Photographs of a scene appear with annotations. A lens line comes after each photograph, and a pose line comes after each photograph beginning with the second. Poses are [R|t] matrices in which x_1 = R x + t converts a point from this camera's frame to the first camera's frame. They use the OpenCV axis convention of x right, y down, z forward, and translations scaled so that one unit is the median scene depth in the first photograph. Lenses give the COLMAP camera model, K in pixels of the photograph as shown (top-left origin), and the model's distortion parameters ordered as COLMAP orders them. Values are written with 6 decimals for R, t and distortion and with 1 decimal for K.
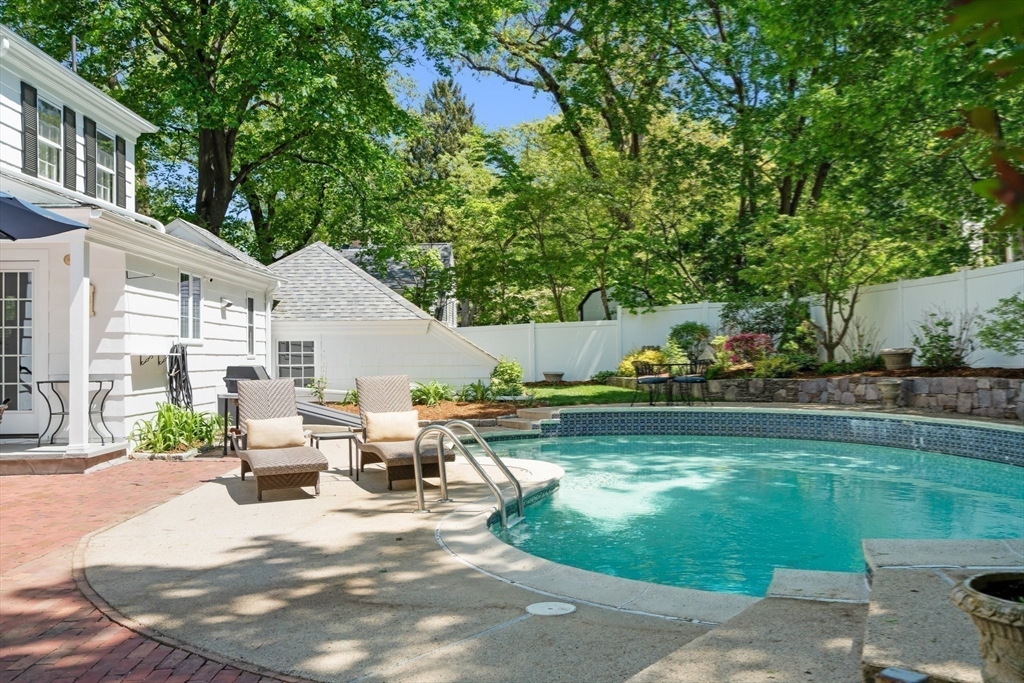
lens RADIAL K [[935.9, 0, 508.6], [0, 935.9, 338.4], [0, 0, 1]] dist [0.040159, 0.000000]
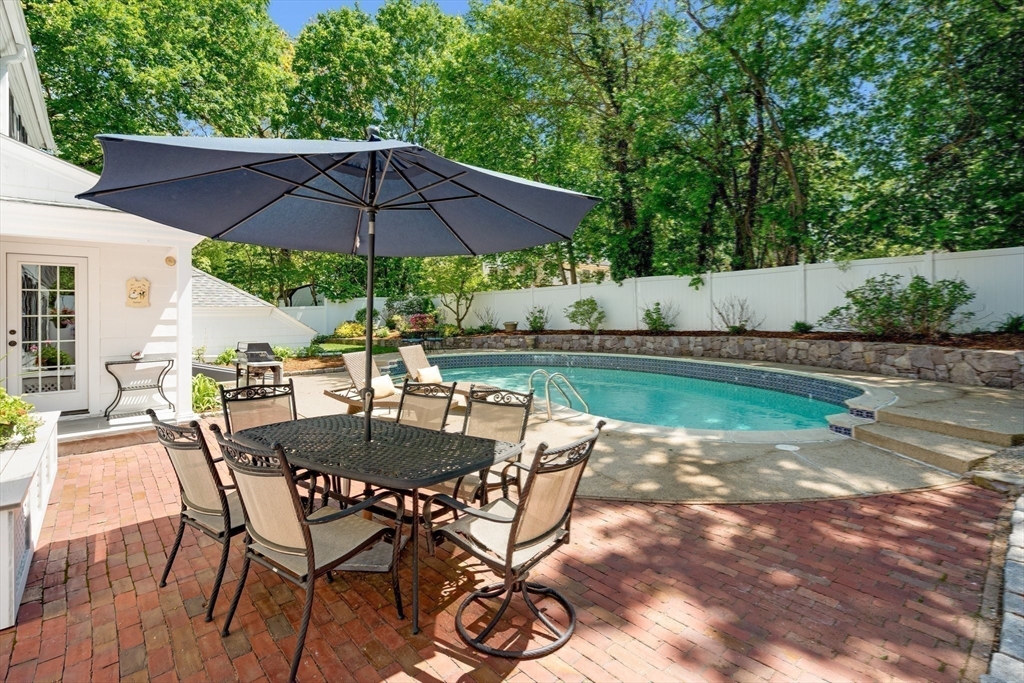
lens RADIAL K [[468.9, 0, 519.1], [0, 468.9, 322.5], [0, 0, 1]] dist [-0.001989, -0.000972]
pose [[0.763043, -0.011868, 0.646239, -0.279193], [-0.000574, 0.999819, 0.019039, -0.008790], [-0.646347, -0.014898, 0.762898, 0.142770]]
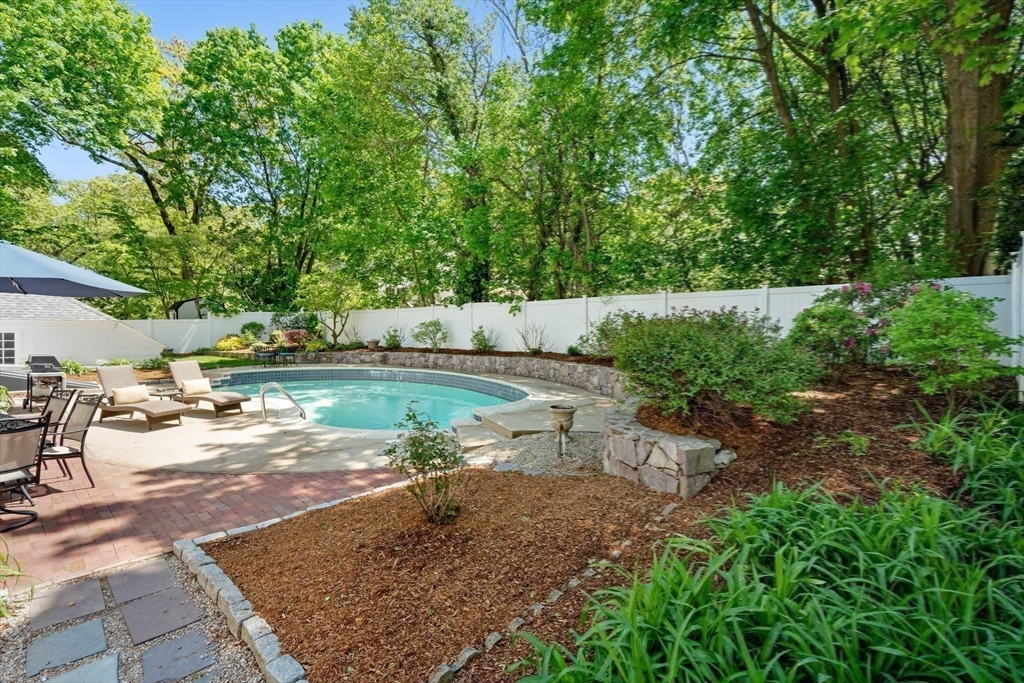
lens RADIAL K [[468.9, 0, 507.5], [0, 468.9, 345.1], [0, 0, 1]] dist [-0.001989, -0.000972]
pose [[0.704403, -0.006138, 0.709774, -0.190248], [-0.025089, 0.999122, 0.033539, -0.023039], [-0.709357, -0.041432, 0.703631, -0.082687]]
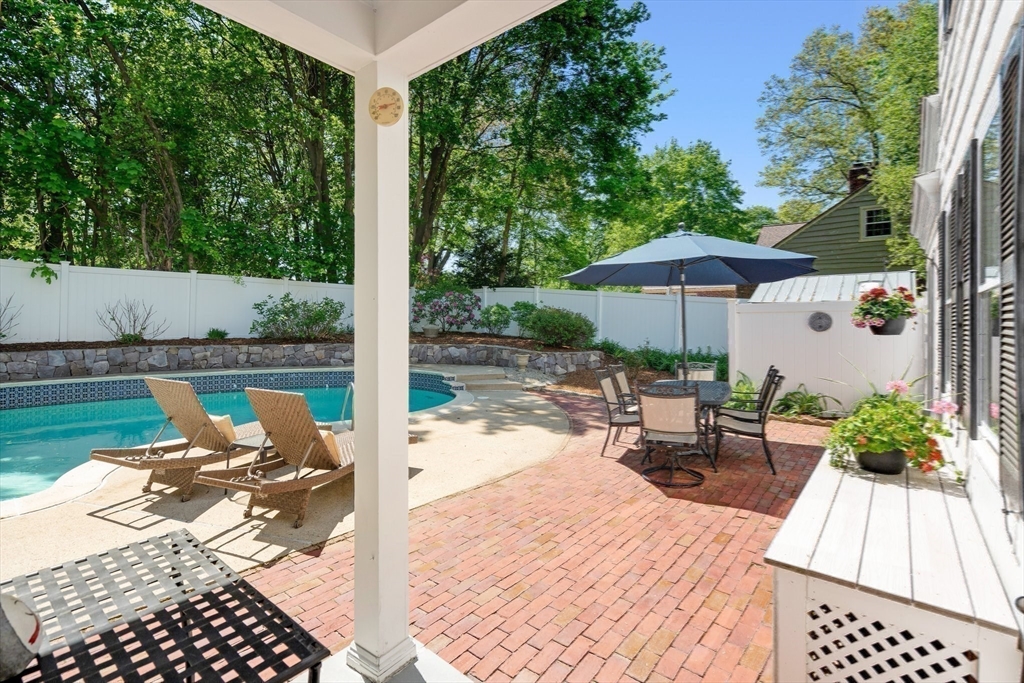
lens RADIAL K [[468.9, 0, 512.5], [0, 468.9, 334.5], [0, 0, 1]] dist [-0.001989, -0.000972]
pose [[-0.759317, -0.011382, 0.650621, -0.325723], [-0.012447, 0.999918, 0.002966, 0.002746], [-0.650602, -0.005846, -0.759397, 0.615869]]
